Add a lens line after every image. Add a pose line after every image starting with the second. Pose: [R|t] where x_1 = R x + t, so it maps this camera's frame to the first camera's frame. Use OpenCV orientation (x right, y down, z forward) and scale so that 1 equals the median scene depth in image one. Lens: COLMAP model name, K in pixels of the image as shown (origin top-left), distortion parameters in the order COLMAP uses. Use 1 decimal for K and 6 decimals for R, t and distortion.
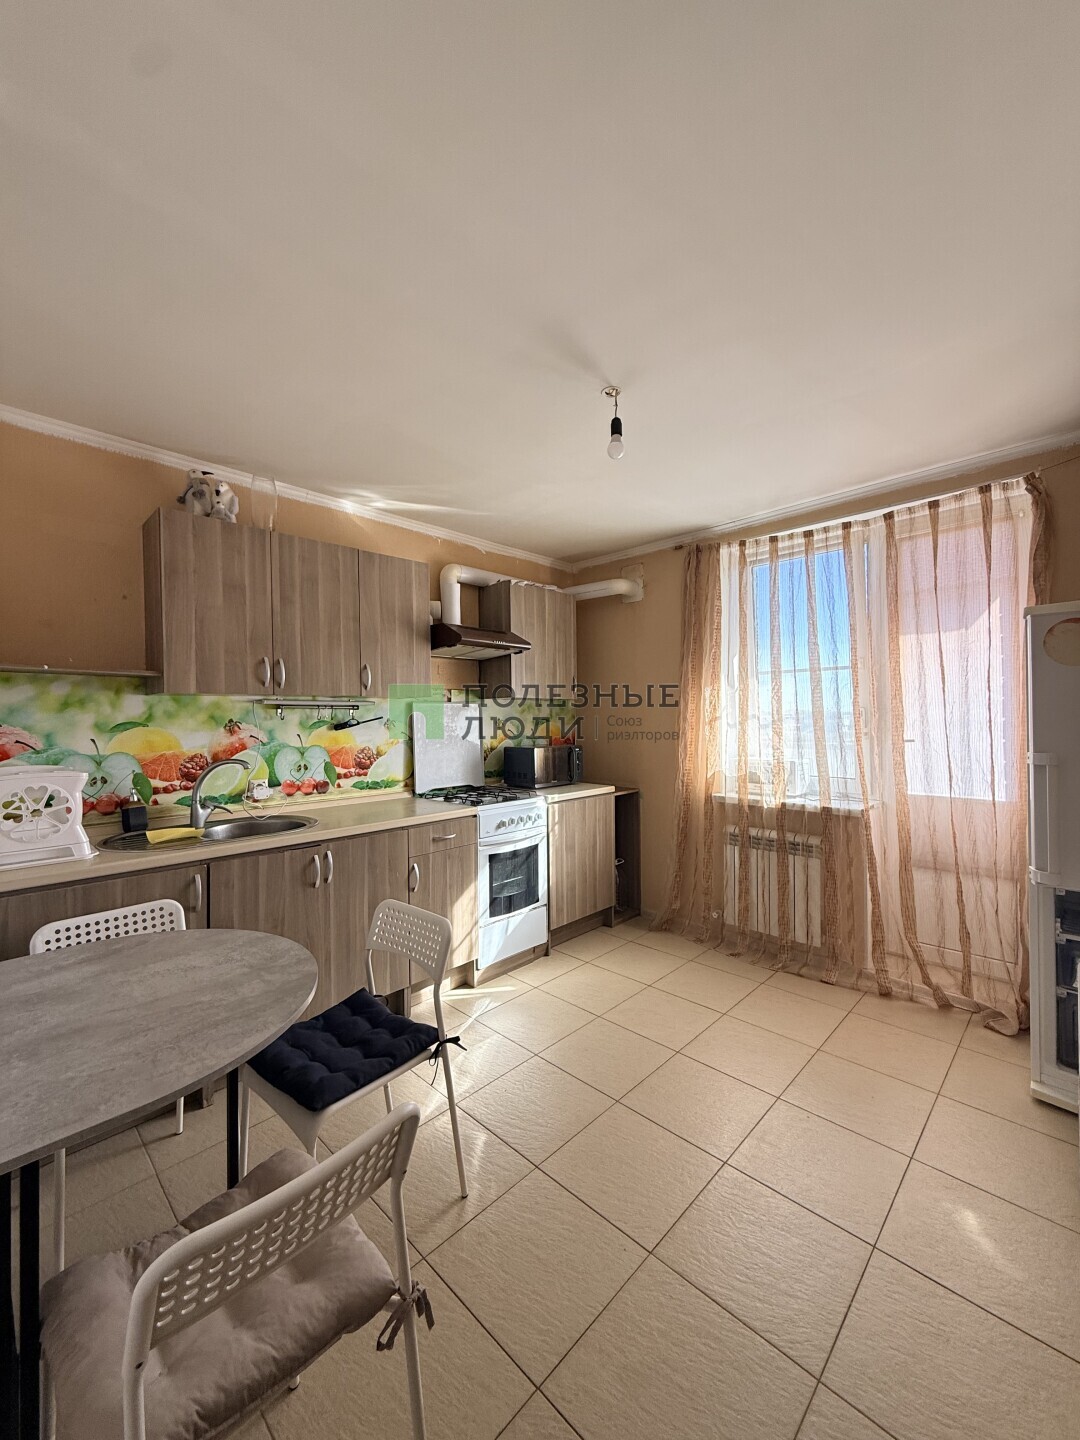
lens RADIAL K [[569.9, 0, 540.0], [0, 569.9, 720.0], [0, 0, 1]] dist [-0.001738, 0.000011]
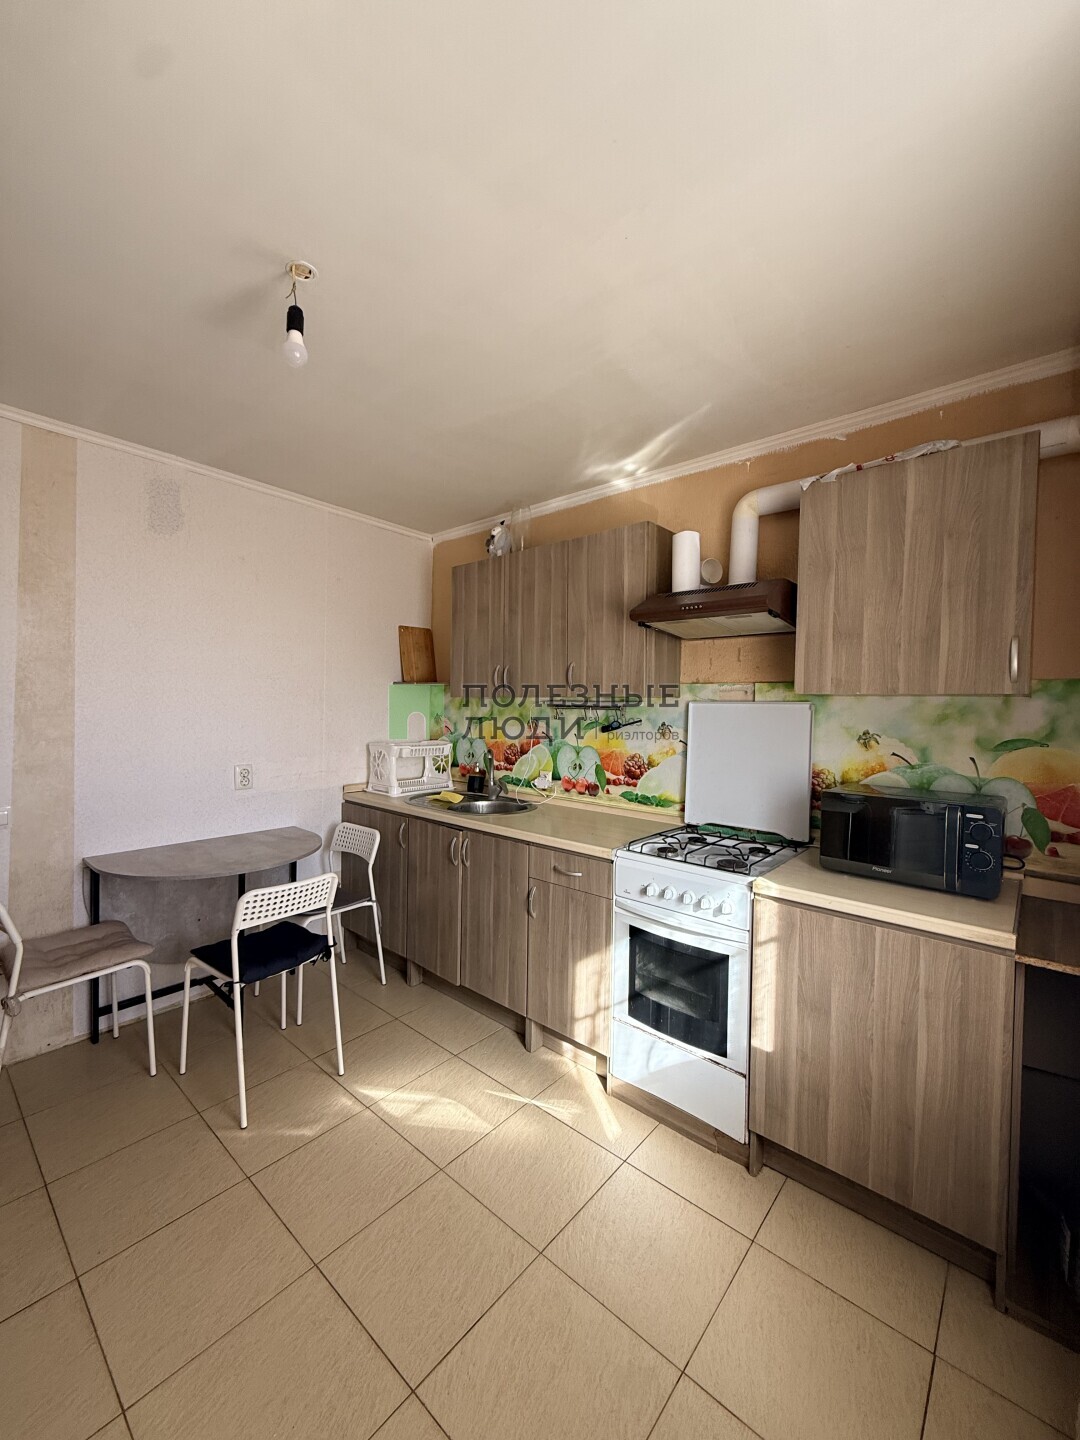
lens RADIAL K [[531.9, 0, 540.0], [0, 531.9, 720.0], [0, 0, 1]] dist [-0.036853, 0.000046]
pose [[0.081186, 0.011009, -0.996638, 0.510639], [-0.043300, 0.999034, 0.007508, -0.004803], [0.995758, 0.042545, 0.081584, 0.808326]]
